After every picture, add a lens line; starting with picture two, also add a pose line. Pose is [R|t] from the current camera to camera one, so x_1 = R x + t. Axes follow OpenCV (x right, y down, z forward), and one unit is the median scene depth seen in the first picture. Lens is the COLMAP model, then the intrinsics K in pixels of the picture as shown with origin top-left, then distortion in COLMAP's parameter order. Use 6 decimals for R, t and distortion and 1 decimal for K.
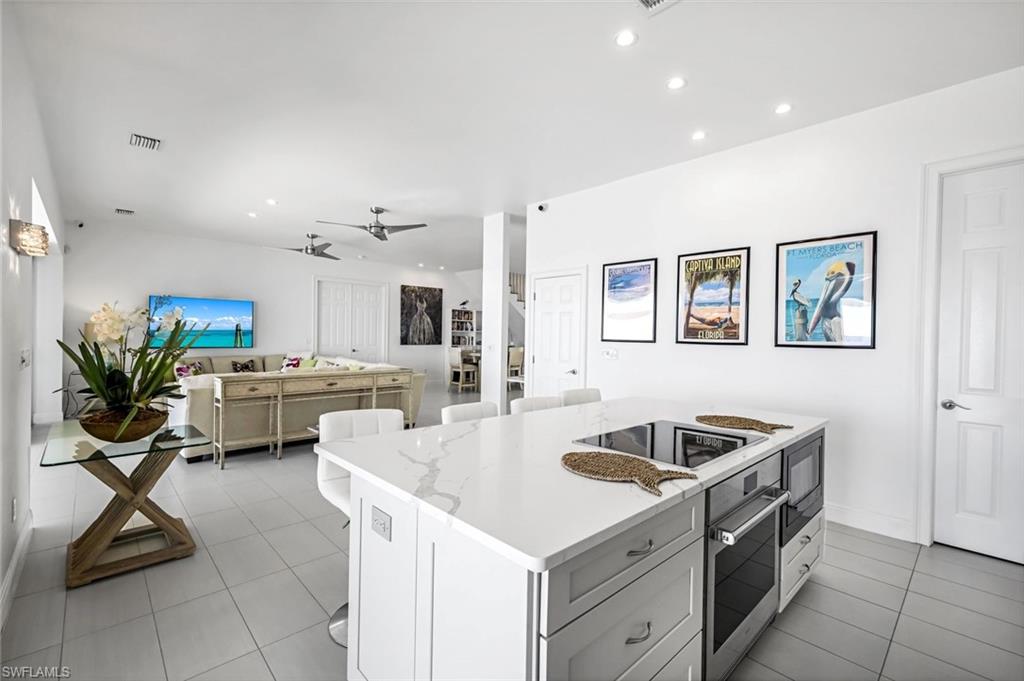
lens RADIAL K [[439.8, 0, 512.0], [0, 439.8, 340.5], [0, 0, 1]] dist [-0.002202, -0.000198]
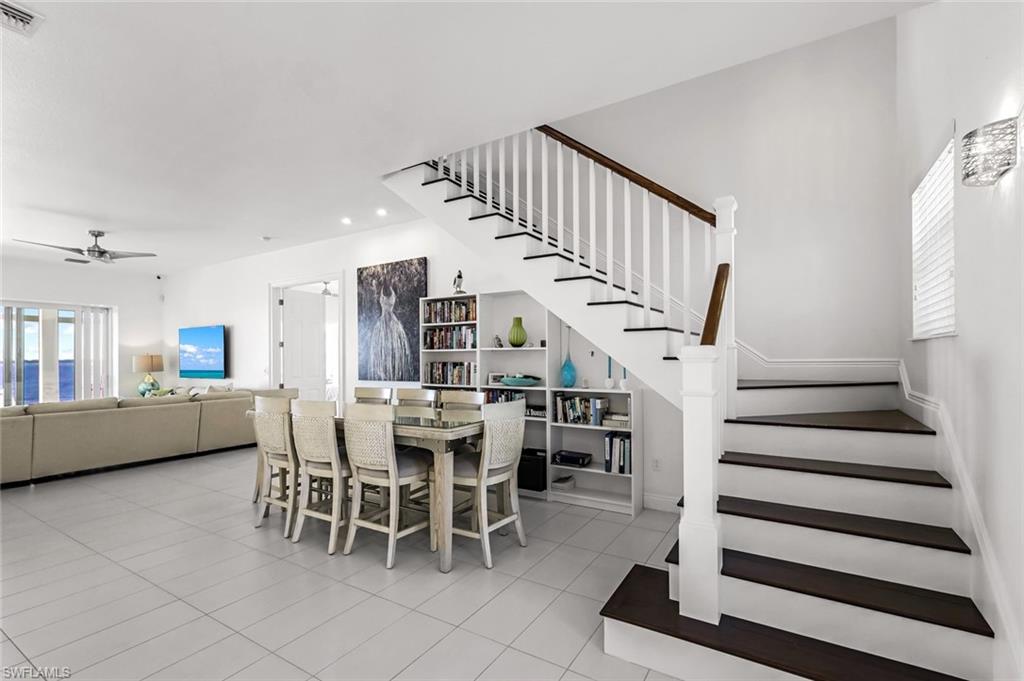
lens RADIAL K [[439.8, 0, 512.0], [0, 439.8, 340.5], [0, 0, 1]] dist [-0.002202, -0.000198]
pose [[0.221273, -0.050248, -0.973916, 0.301179], [-0.001200, 0.998657, -0.051797, -0.009857], [0.975211, 0.012630, 0.220916, 1.018869]]
